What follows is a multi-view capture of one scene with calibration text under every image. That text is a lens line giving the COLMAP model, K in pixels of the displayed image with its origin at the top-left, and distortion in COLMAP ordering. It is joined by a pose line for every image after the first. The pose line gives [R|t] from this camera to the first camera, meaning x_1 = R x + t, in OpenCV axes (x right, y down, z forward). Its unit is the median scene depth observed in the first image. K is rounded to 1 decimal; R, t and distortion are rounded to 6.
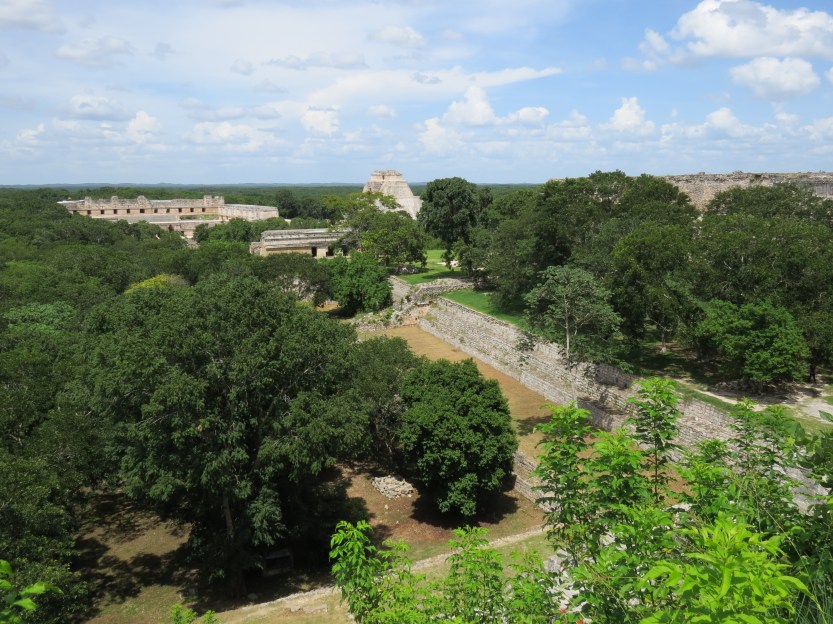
lens RADIAL K [[792.6, 0, 416.5], [0, 792.6, 312.0], [0, 0, 1]] dist [0.002544, 0.006271]
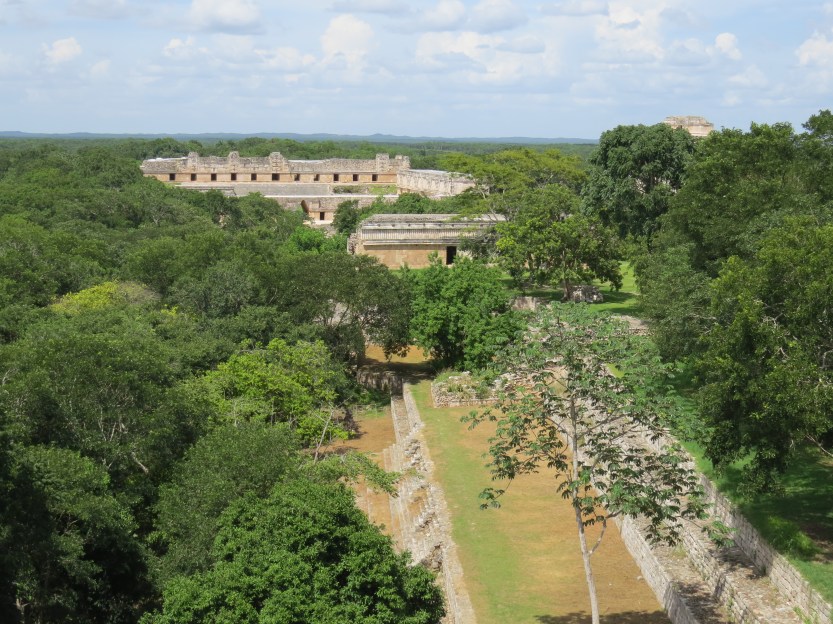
lens RADIAL K [[1348.3, 0, 416.5], [0, 1348.3, 312.0], [0, 0, 1]] dist [-0.046731, 0.012038]
pose [[0.951434, 0.055278, -0.302848, 0.345247], [-0.065486, 0.997573, -0.023650, -0.028733], [0.300806, 0.042334, 0.952745, 0.220980]]
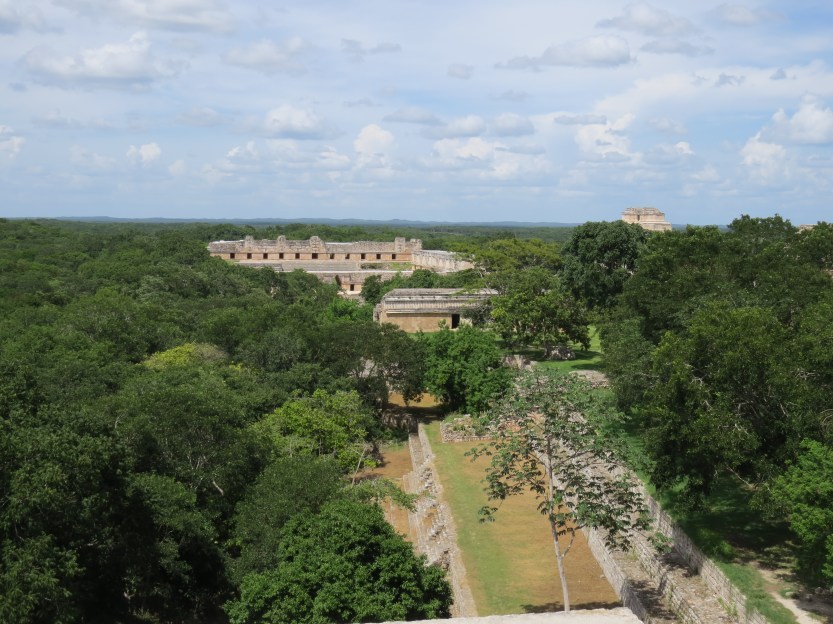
lens RADIAL K [[1095.9, 0, 416.5], [0, 1095.9, 312.0], [0, 0, 1]] dist [-0.015676, -0.012400]
pose [[0.948632, 0.042432, -0.313524, 0.362312], [-0.067070, 0.995414, -0.068214, -0.036245], [0.309192, 0.085738, 0.947127, 0.151404]]
